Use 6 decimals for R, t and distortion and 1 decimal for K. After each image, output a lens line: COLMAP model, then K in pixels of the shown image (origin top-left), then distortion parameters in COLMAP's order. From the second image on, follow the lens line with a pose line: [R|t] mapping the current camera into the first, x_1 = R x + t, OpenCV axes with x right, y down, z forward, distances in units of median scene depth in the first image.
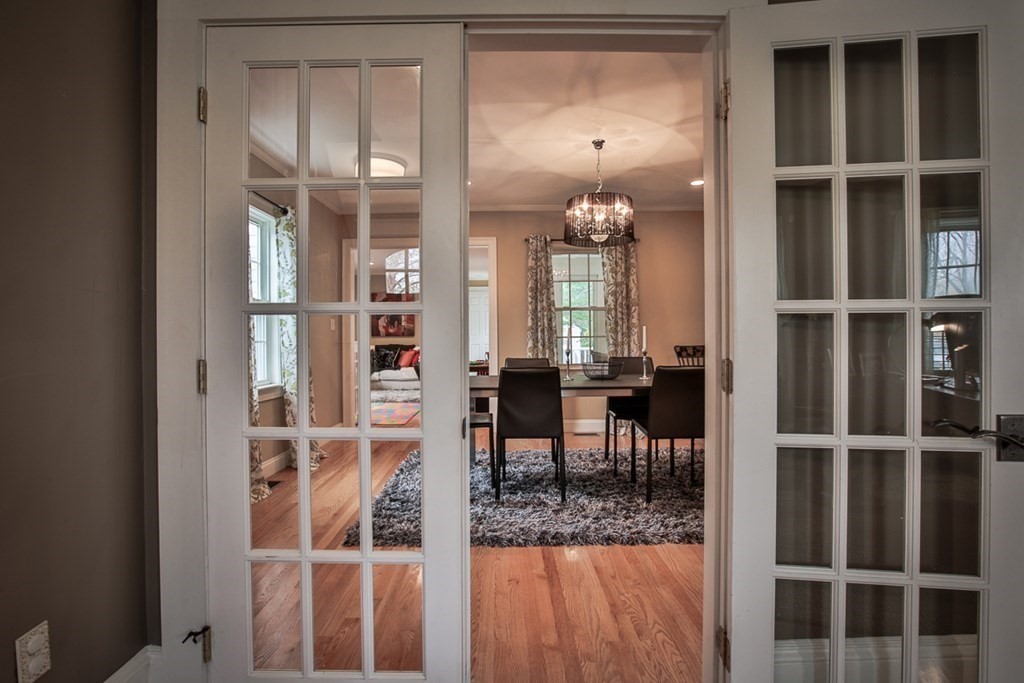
lens RADIAL K [[500.5, 0, 512.0], [0, 500.5, 340.5], [0, 0, 1]] dist [0.001422, 0.000030]
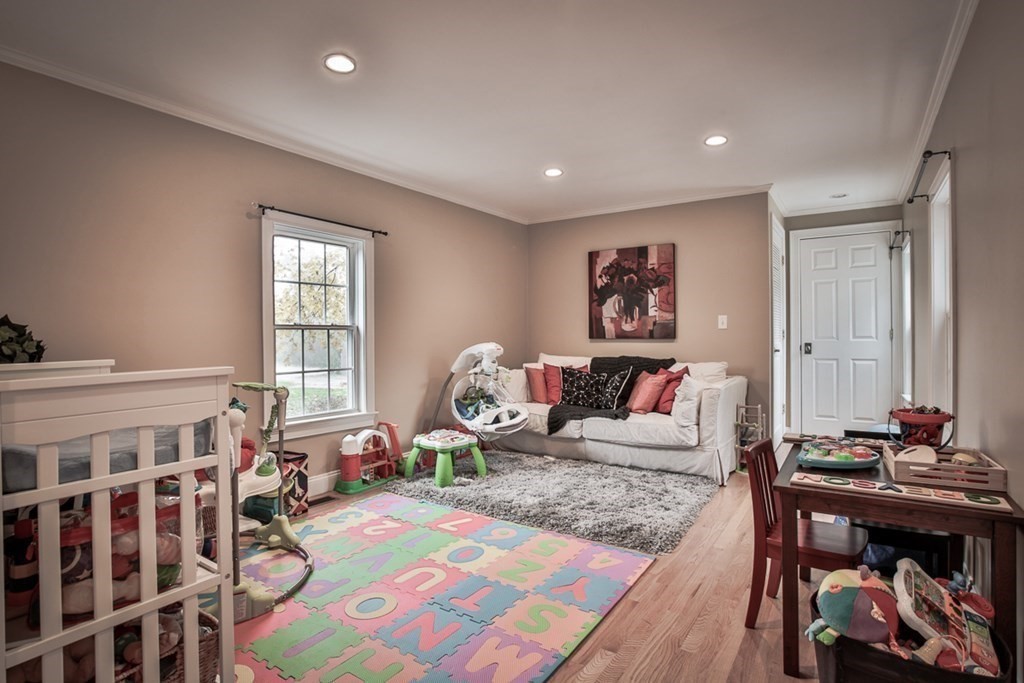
lens RADIAL K [[541.3, 0, 510.2], [0, 541.3, 339.8], [0, 0, 1]] dist [-0.002992, 0.005277]
pose [[0.828731, 0.006532, -0.559609, -0.047442], [-0.008400, 0.999964, -0.000768, -0.006943], [0.559584, 0.005337, 0.828756, 0.537887]]
